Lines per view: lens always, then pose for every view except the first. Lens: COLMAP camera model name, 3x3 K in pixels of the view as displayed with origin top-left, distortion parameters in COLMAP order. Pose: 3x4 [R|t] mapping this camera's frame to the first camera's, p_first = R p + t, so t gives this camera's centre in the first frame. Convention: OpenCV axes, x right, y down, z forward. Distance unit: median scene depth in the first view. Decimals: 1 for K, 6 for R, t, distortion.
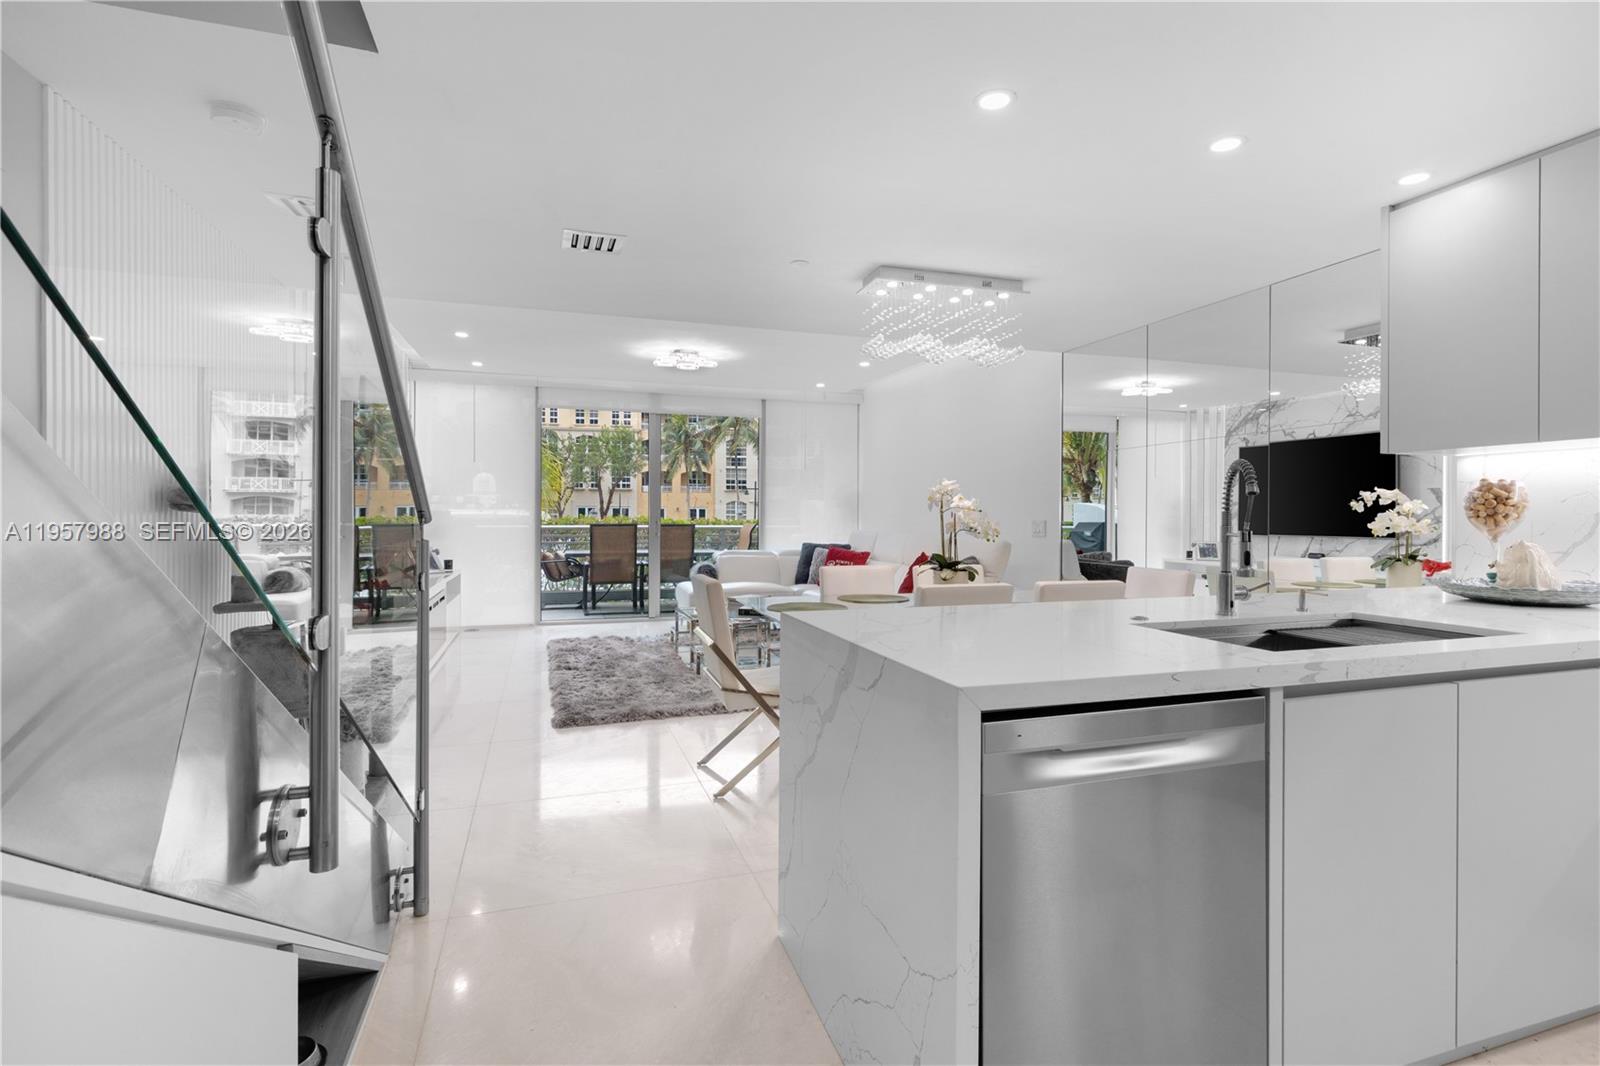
lens RADIAL K [[781.1, 0, 825.6], [0, 781.1, 530.3], [0, 0, 1]] dist [0.003809, -0.000345]
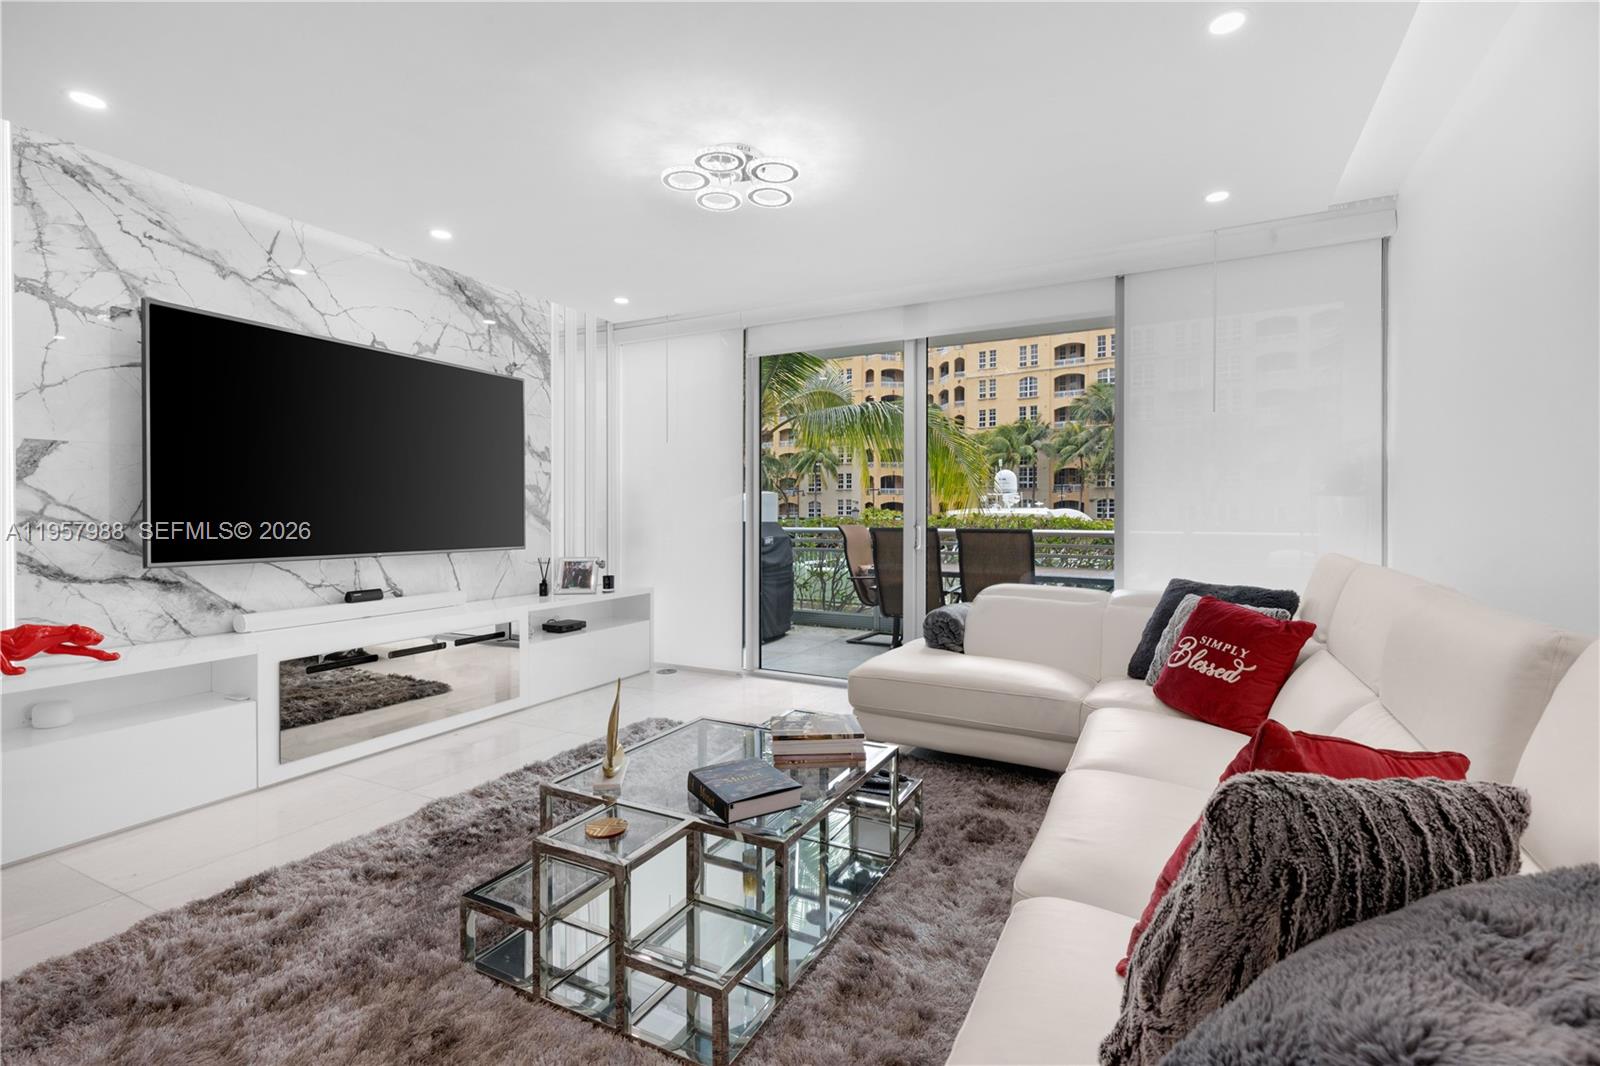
lens RADIAL K [[739.2, 0, 789.3], [0, 739.2, 523.8], [0, 0, 1]] dist [0.009576, -0.003594]
pose [[0.689340, 0.006952, -0.724405, 0.123274], [-0.010988, 0.999939, -0.000859, -0.010978], [0.724355, 0.008552, 0.689375, 0.564126]]
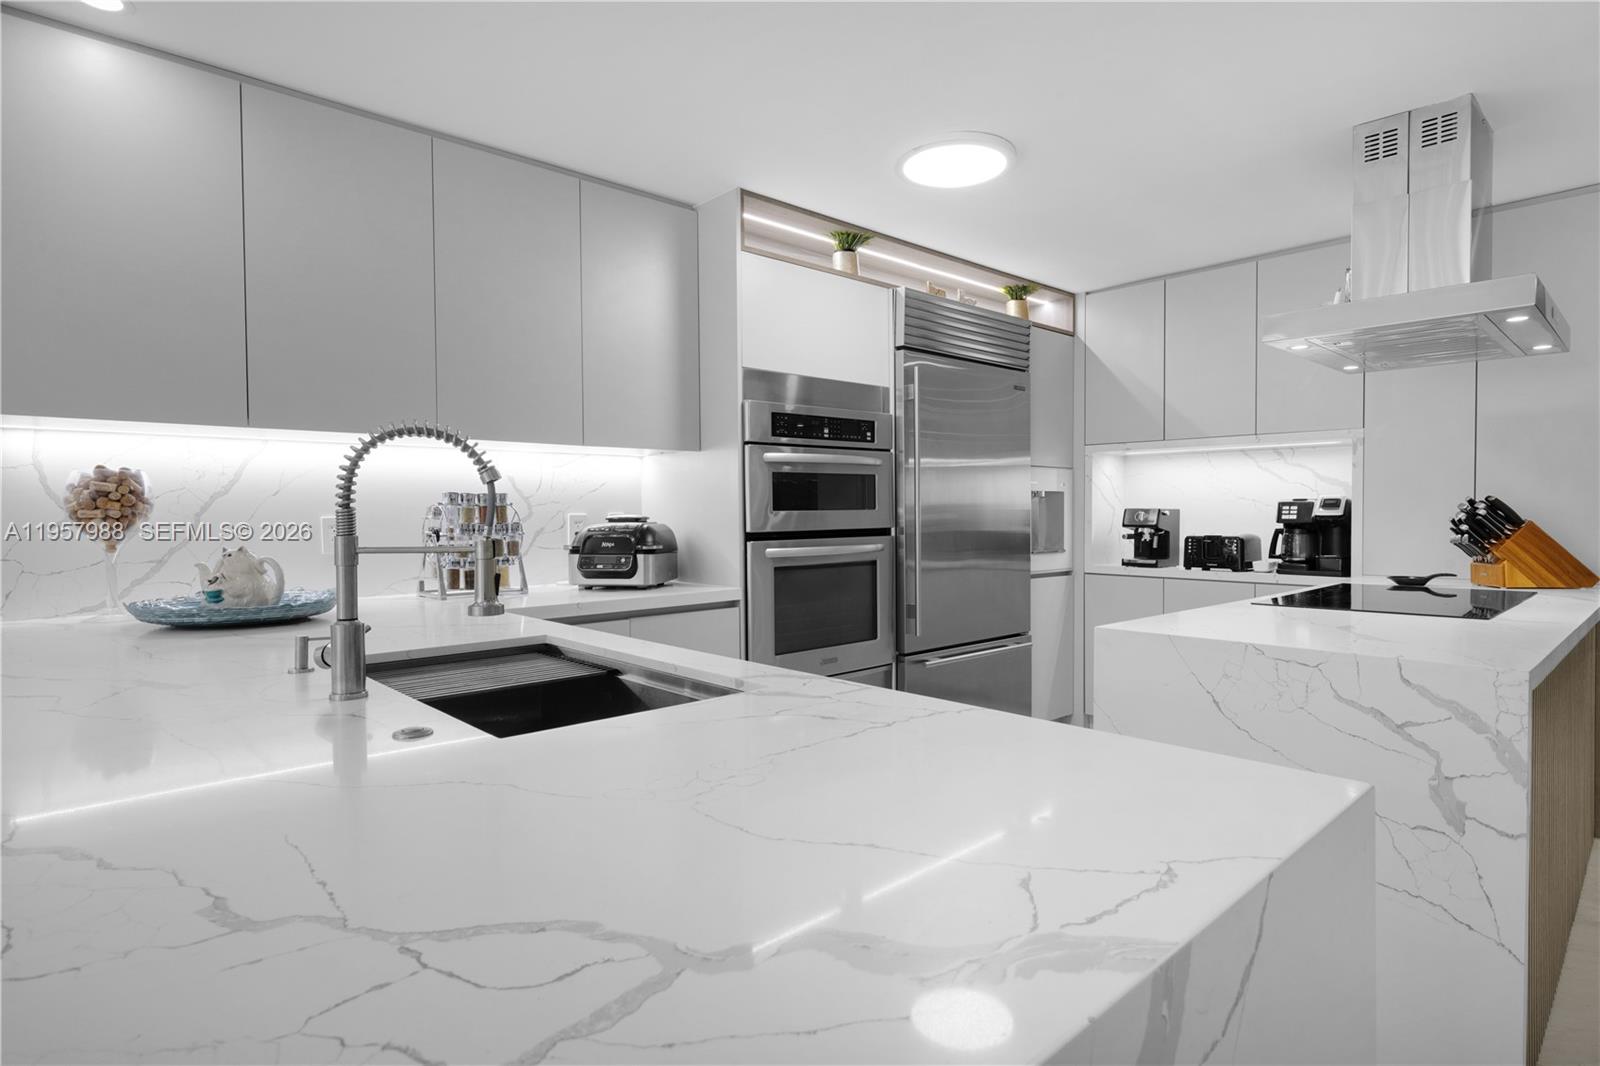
lens RADIAL K [[834.3, 0, 759.0], [0, 834.3, 529.1], [0, 0, 1]] dist [-0.007064, -0.000623]
pose [[-0.385329, -0.017313, 0.922617, -0.035306], [0.023826, 0.999304, 0.028703, -0.005102], [-0.922472, 0.033042, -0.384648, 0.256260]]
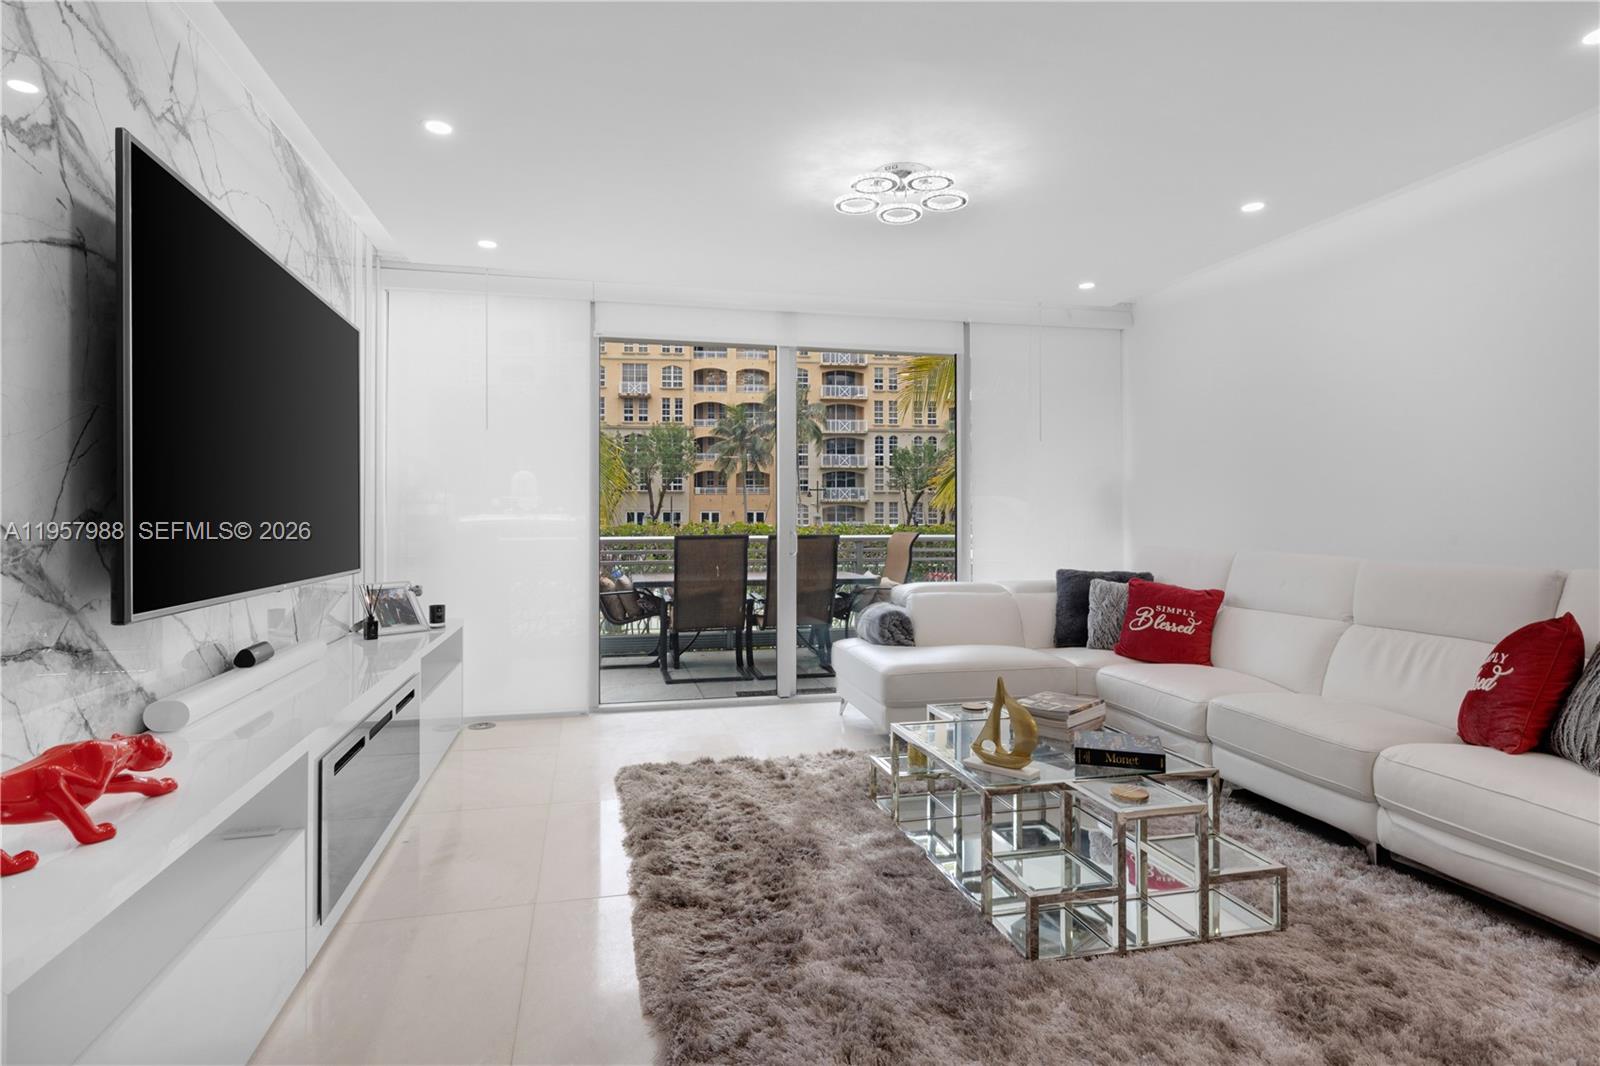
lens RADIAL K [[841.7, 0, 816.9], [0, 841.7, 521.6], [0, 0, 1]] dist [-0.008404, -0.002716]
pose [[0.996622, -0.005702, -0.081928, -0.149542], [0.004400, 0.999861, -0.016073, -0.008872], [0.082009, 0.015658, 0.996509, 0.384374]]
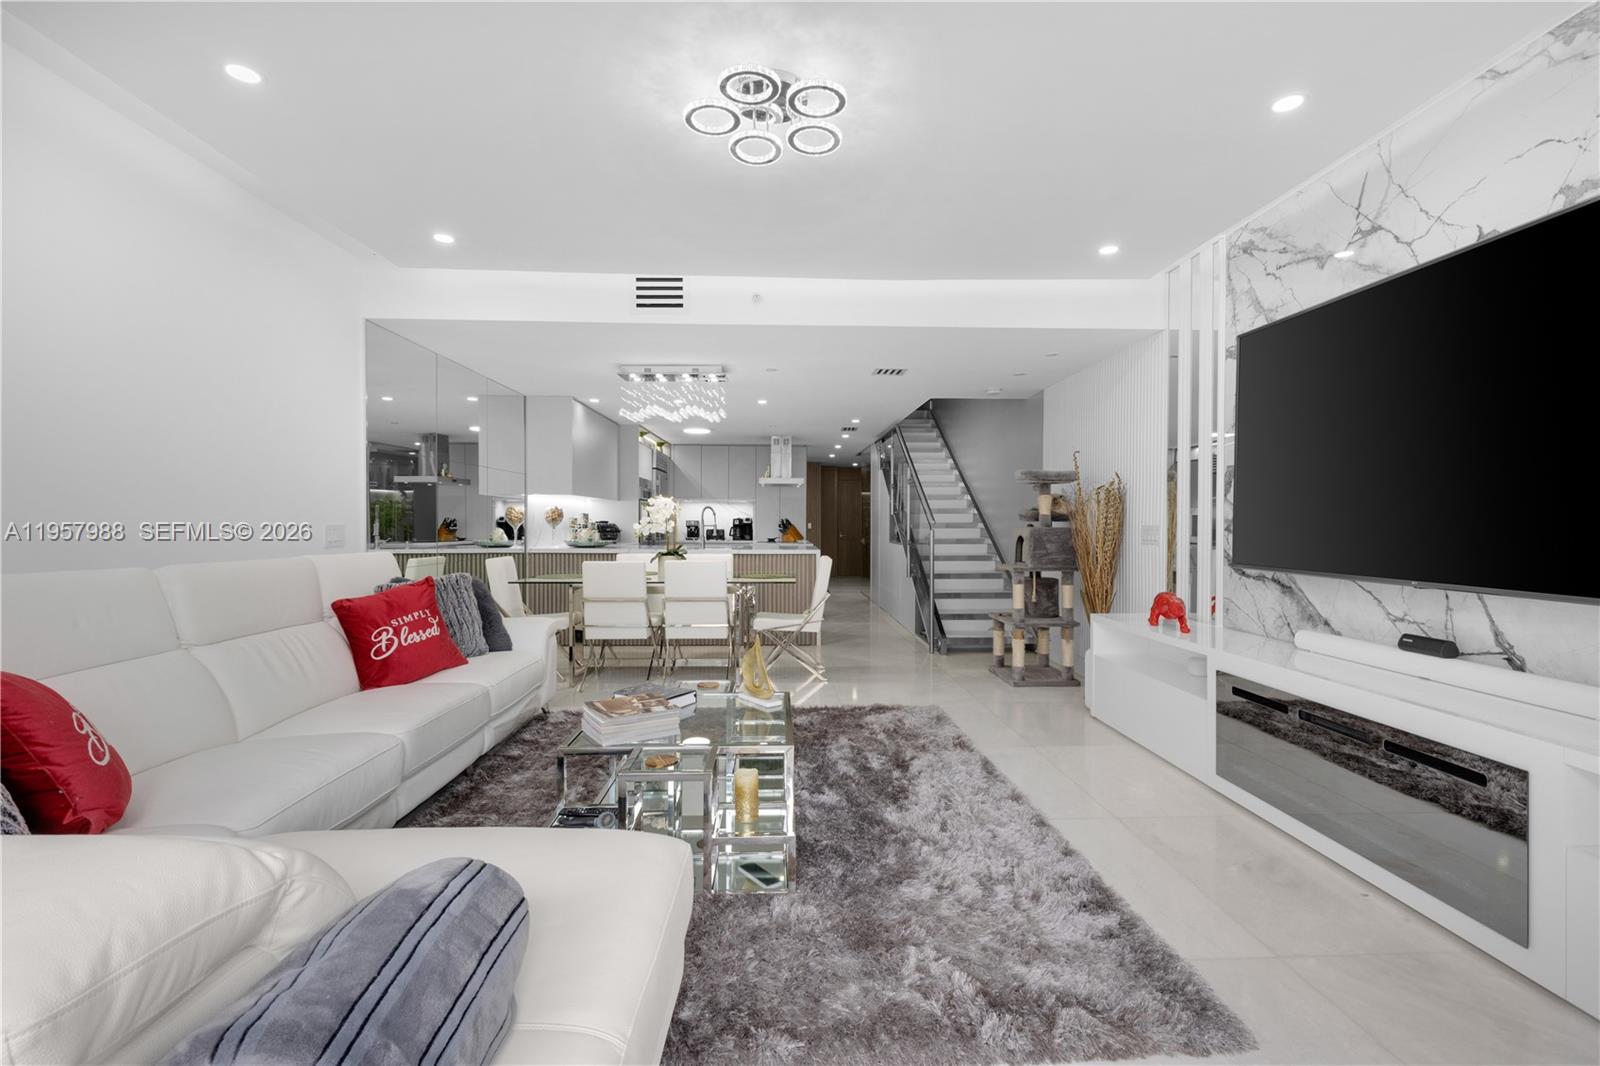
lens RADIAL K [[739.2, 0, 790.0], [0, 739.2, 536.5], [0, 0, 1]] dist [0.009576, -0.003594]
pose [[-0.950083, -0.012582, 0.311744, -0.241024], [-0.000528, 0.999250, 0.038721, -0.020047], [-0.311997, 0.036623, -0.949377, 1.059545]]
